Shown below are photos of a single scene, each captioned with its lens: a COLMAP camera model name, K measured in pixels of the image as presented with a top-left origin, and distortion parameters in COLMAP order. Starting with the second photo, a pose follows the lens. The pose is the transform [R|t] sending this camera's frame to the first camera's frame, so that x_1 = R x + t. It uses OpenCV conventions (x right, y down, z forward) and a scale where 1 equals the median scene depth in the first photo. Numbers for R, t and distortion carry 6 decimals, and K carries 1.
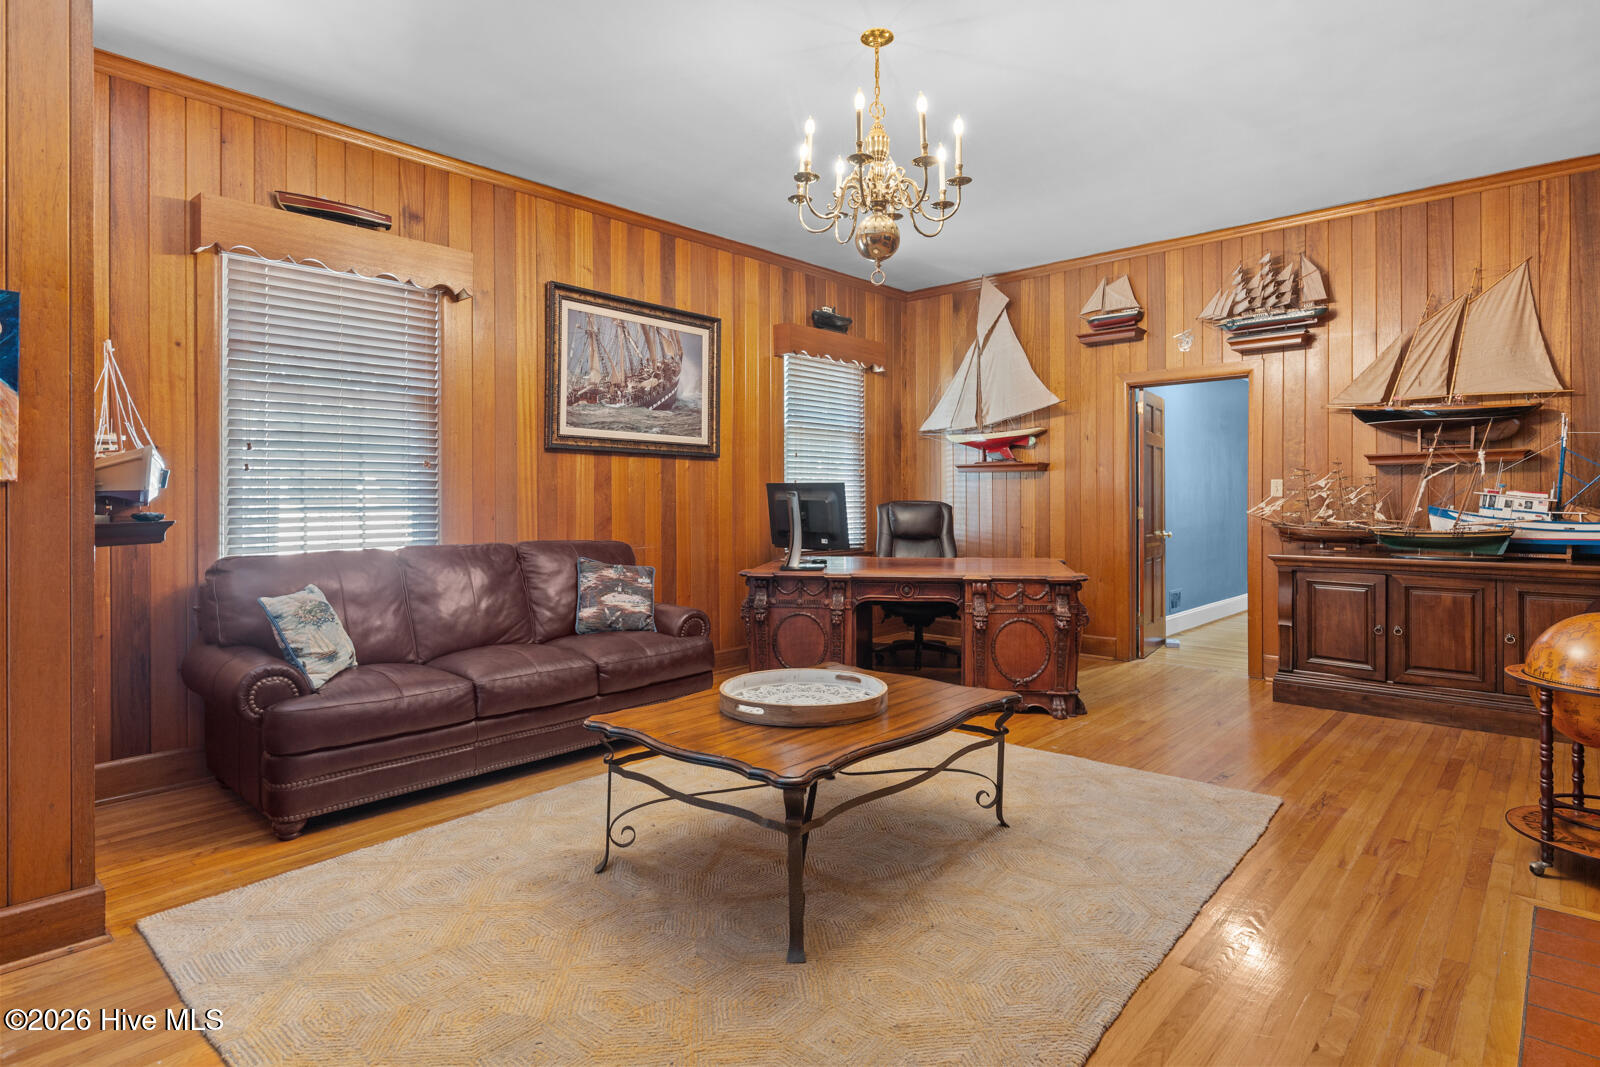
lens RADIAL K [[751.1, 0, 688.1], [0, 751.1, 496.6], [0, 0, 1]] dist [-0.000745, -0.000698]
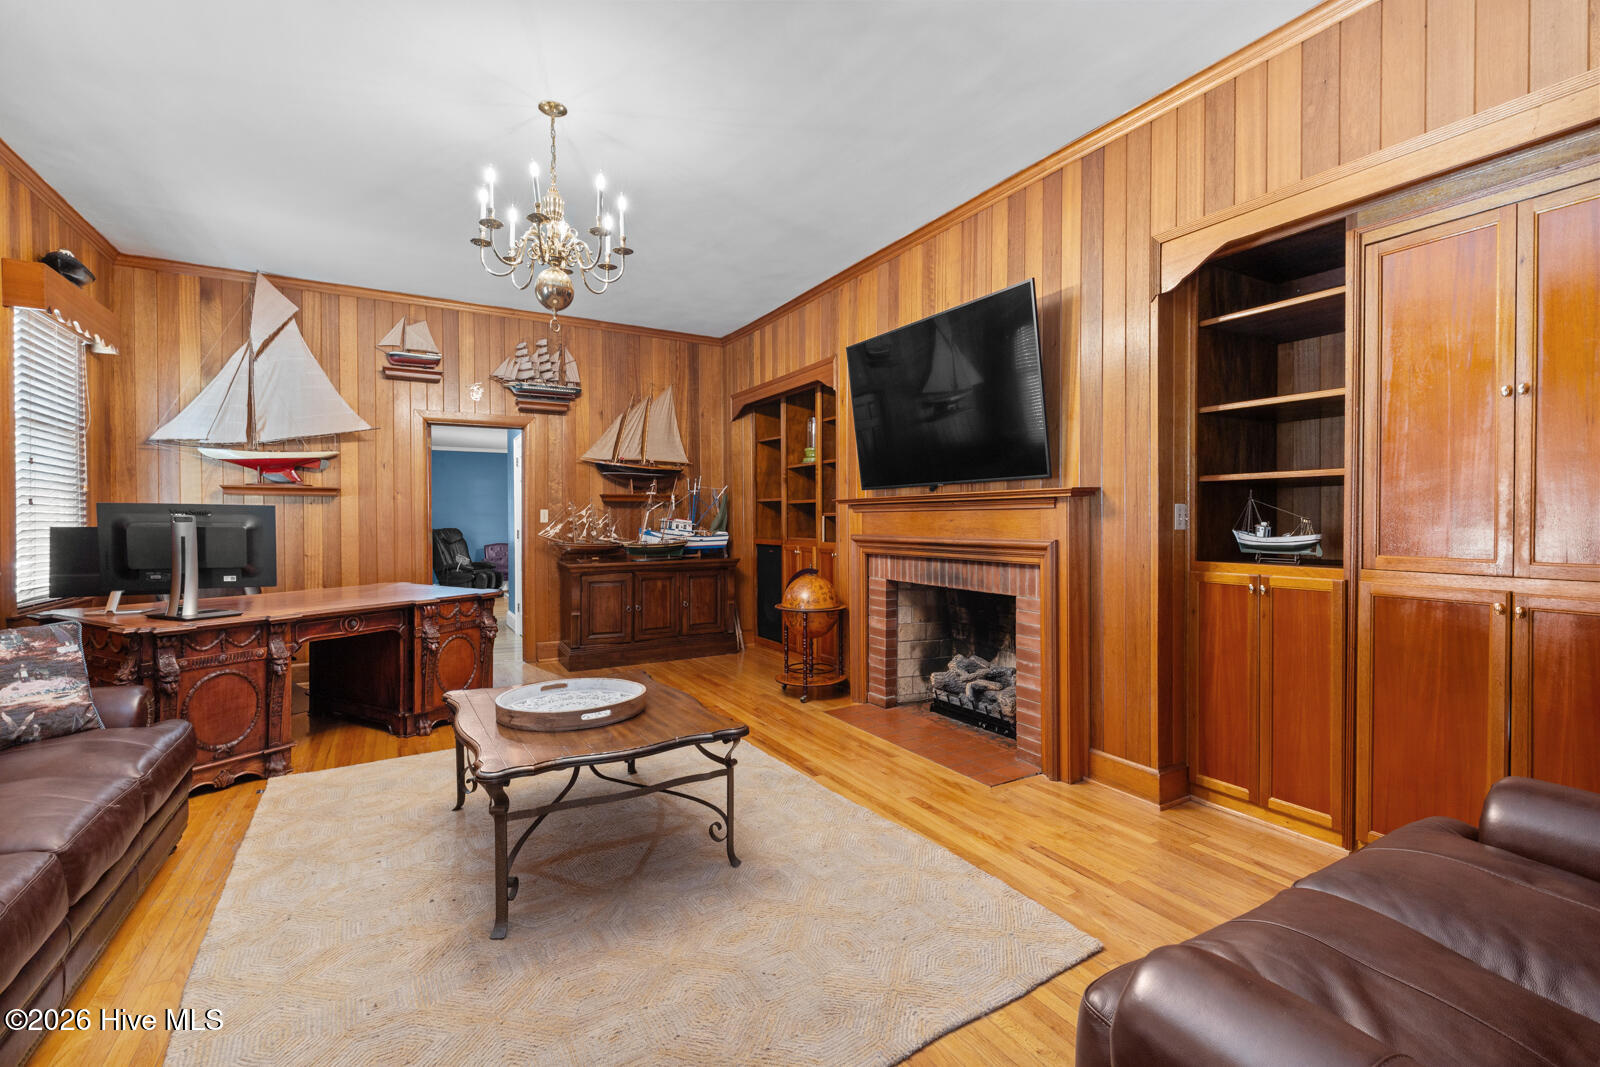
lens RADIAL K [[782.6, 0, 800.0], [0, 782.6, 533.5], [0, 0, 1]] dist [0.001652, 0.000128]
pose [[0.263359, -0.012299, 0.964620, -0.474836], [0.002487, 0.999924, 0.012070, 0.003949], [-0.964695, -0.000779, 0.263370, 0.214050]]
